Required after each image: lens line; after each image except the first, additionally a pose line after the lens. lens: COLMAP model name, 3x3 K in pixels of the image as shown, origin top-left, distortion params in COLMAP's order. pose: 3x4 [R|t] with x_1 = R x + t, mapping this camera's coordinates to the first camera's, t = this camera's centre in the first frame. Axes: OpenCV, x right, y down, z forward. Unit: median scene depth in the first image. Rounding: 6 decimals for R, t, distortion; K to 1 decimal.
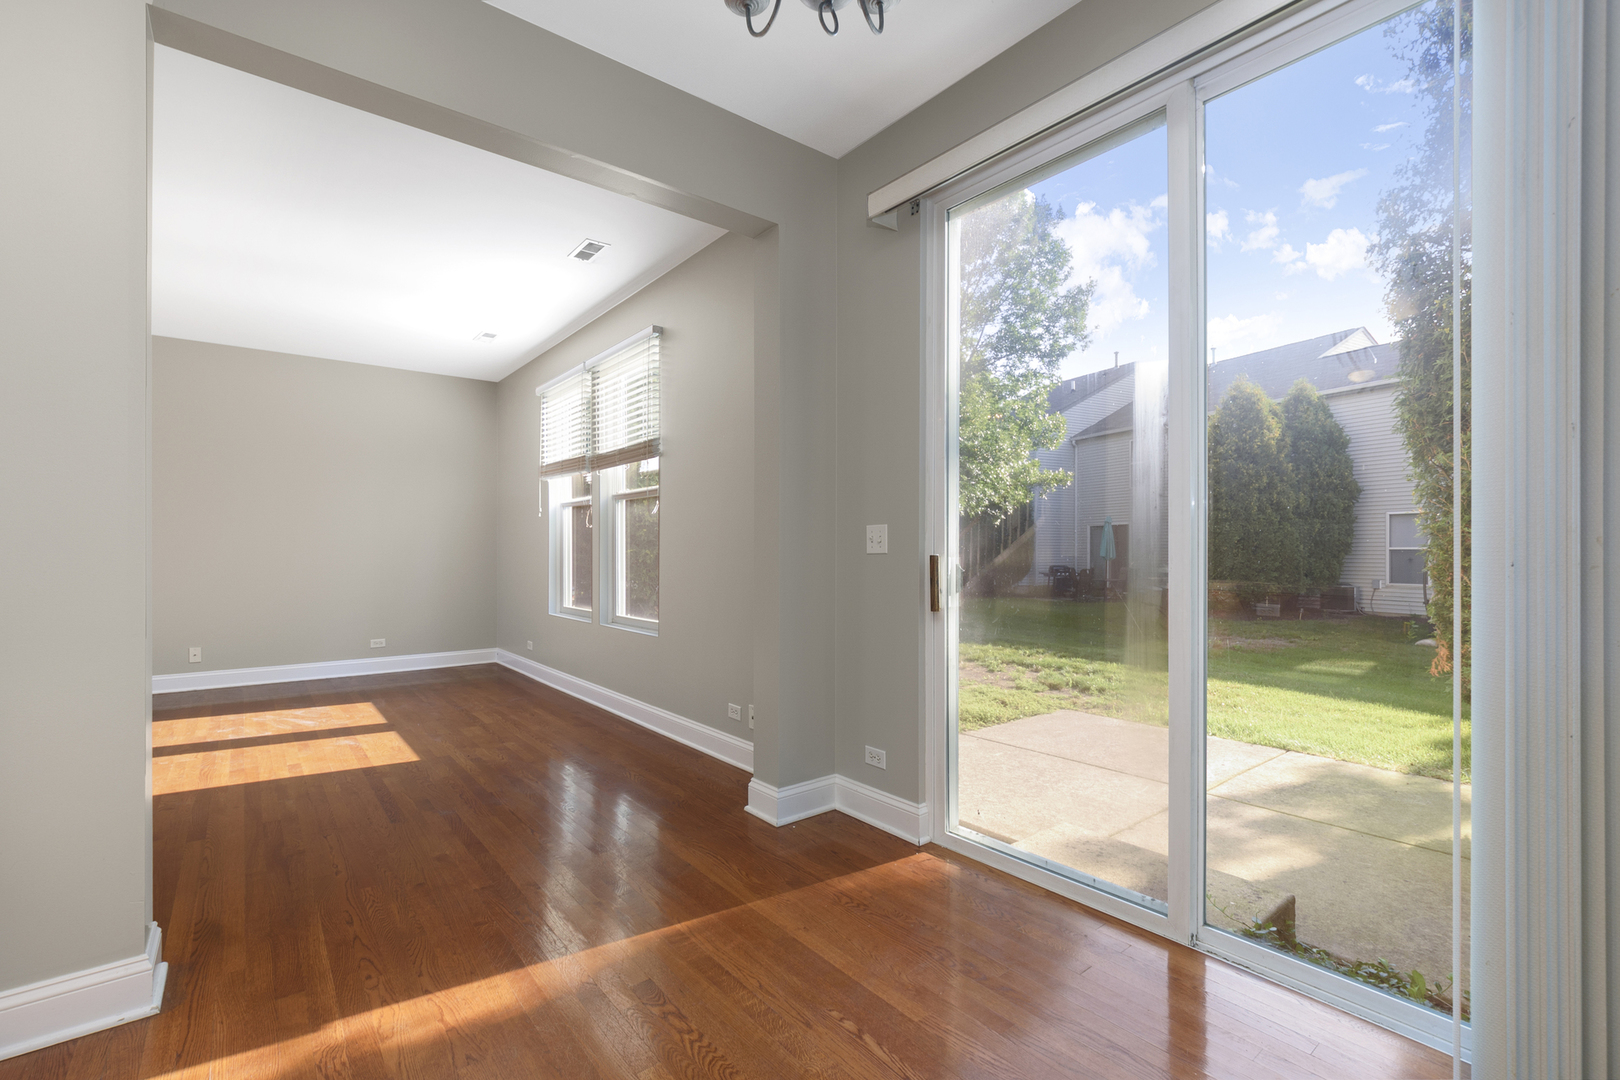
lens RADIAL K [[720.3, 0, 824.9], [0, 720.3, 547.7], [0, 0, 1]] dist [0.001460, 0.001527]
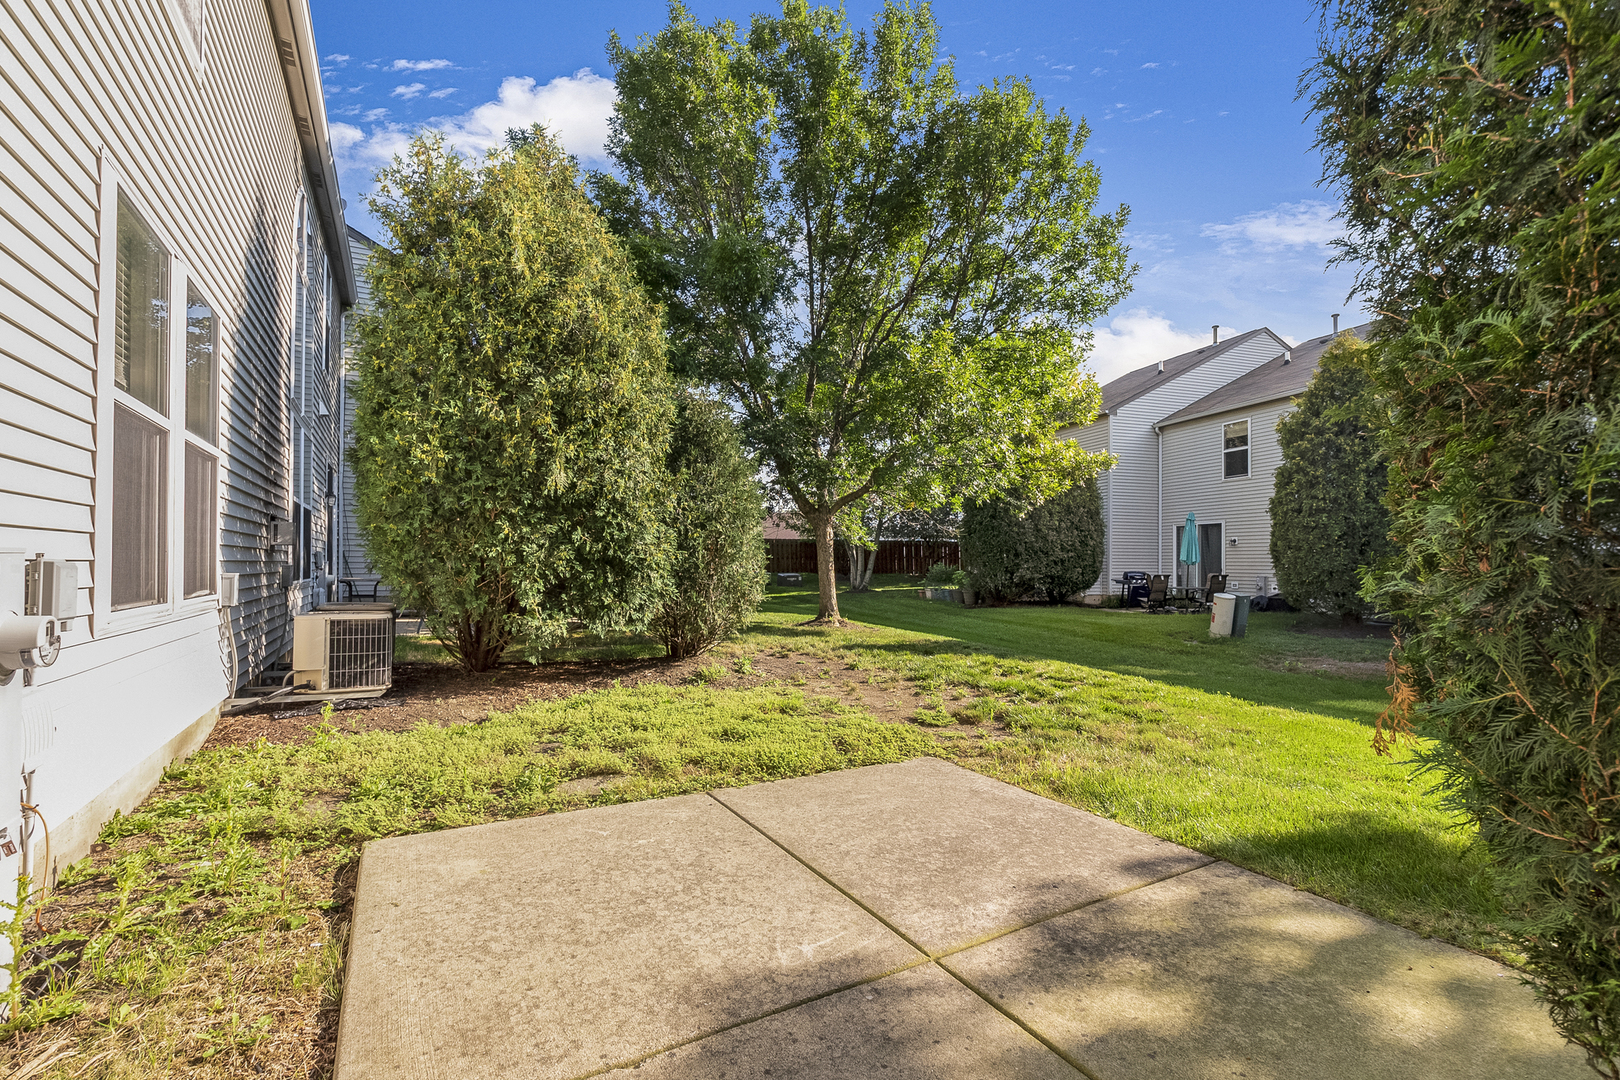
lens RADIAL K [[720.3, 0, 815.5], [0, 720.3, 557.0], [0, 0, 1]] dist [0.001460, 0.001527]
pose [[0.986782, 0.004547, -0.161992, 0.108192], [-0.004768, 0.999988, -0.000978, 0.012562], [0.161985, 0.001738, 0.986792, 0.102511]]
